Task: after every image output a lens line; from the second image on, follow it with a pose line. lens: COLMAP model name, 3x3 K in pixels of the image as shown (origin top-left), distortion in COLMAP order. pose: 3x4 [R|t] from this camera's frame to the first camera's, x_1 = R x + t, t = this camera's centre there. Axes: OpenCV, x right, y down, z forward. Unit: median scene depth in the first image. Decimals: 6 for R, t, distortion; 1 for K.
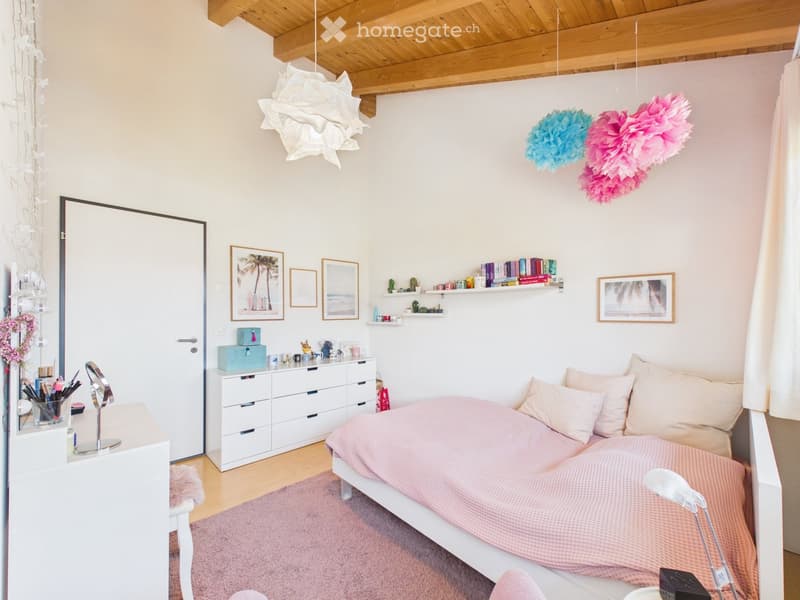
lens RADIAL K [[321.2, 0, 401.4], [0, 321.2, 314.9], [0, 0, 1]] dist [0.001468, -0.000036]
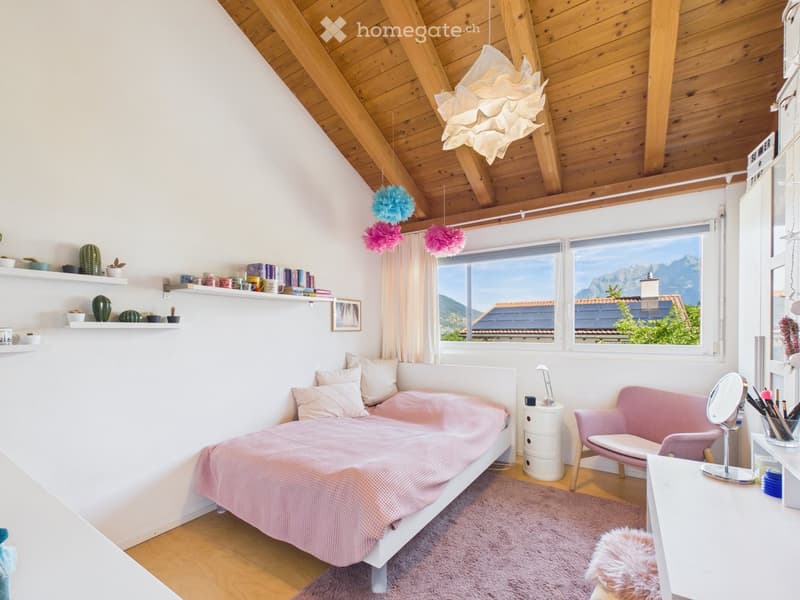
lens RADIAL K [[354.3, 0, 400.5], [0, 354.3, 326.8], [0, 0, 1]] dist [0.002228, -0.000032]
pose [[-0.235317, 0.000657, 0.971918, -0.858680], [0.002727, 0.999996, -0.000016, 0.003469], [-0.971915, 0.002647, -0.235318, 1.060922]]
